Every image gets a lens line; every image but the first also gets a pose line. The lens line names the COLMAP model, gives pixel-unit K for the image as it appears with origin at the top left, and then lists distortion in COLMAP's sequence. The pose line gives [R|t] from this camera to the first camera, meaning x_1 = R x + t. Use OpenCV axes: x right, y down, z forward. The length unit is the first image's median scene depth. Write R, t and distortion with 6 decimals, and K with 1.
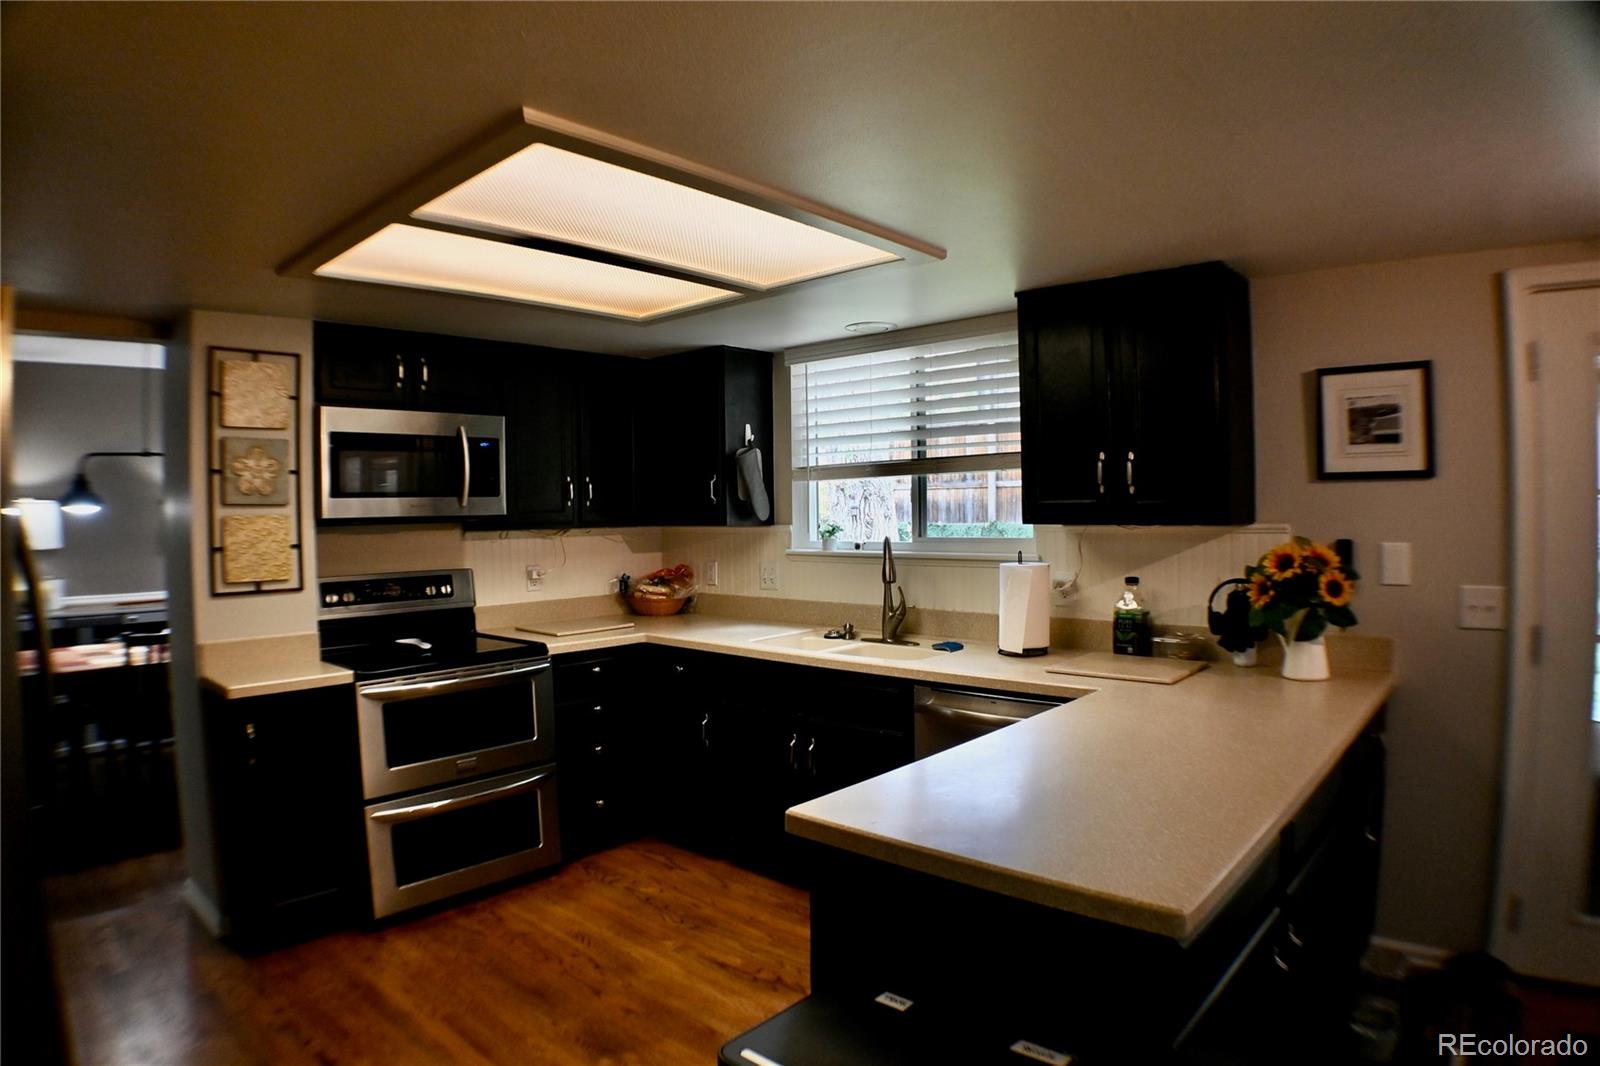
lens RADIAL K [[922.4, 0, 800.0], [0, 922.4, 533.0], [0, 0, 1]] dist [-0.173802, 0.038133]
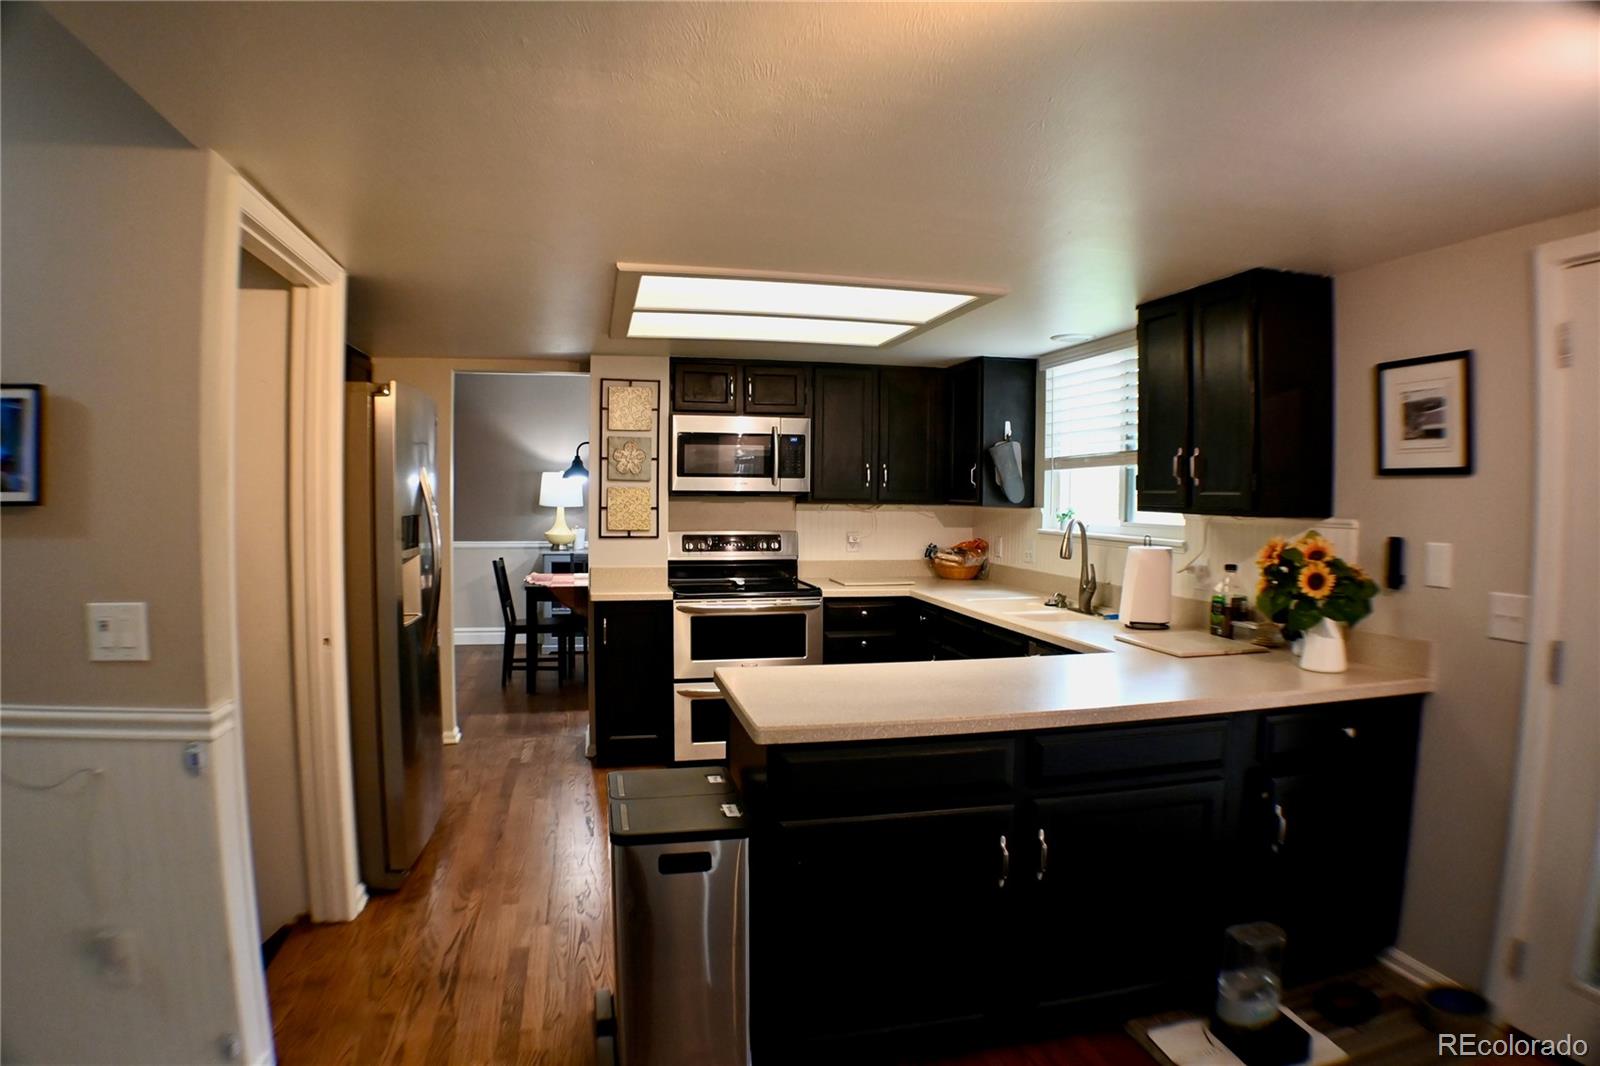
lens RADIAL K [[922.4, 0, 800.0], [0, 922.4, 533.0], [0, 0, 1]] dist [-0.173802, 0.038133]
pose [[0.815200, 0.049402, -0.577069, 0.543692], [-0.038375, 0.998773, 0.031293, -0.001378], [0.577907, -0.003365, 0.816096, -0.149610]]
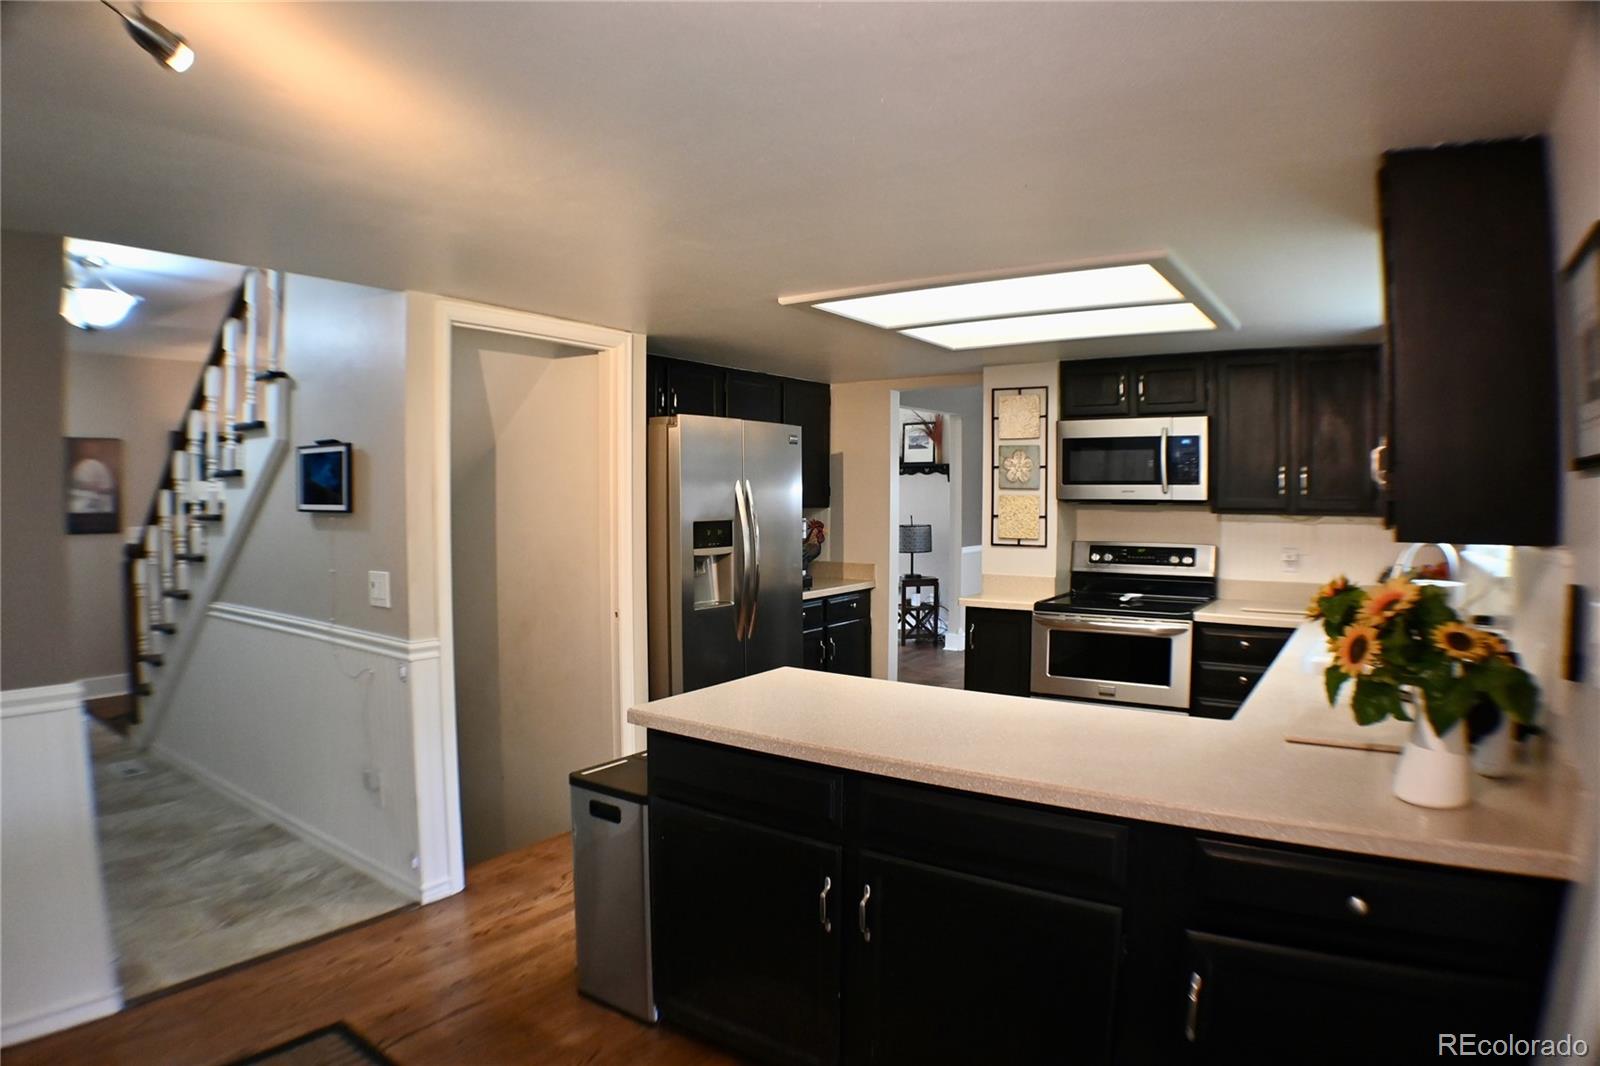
lens RADIAL K [[922.4, 0, 800.0], [0, 922.4, 533.0], [0, 0, 1]] dist [-0.173802, 0.038133]
pose [[0.122775, 0.059752, -0.990634, 0.902713], [-0.028299, 0.997991, 0.056688, -0.033550], [0.992031, 0.021074, 0.124219, 0.399199]]
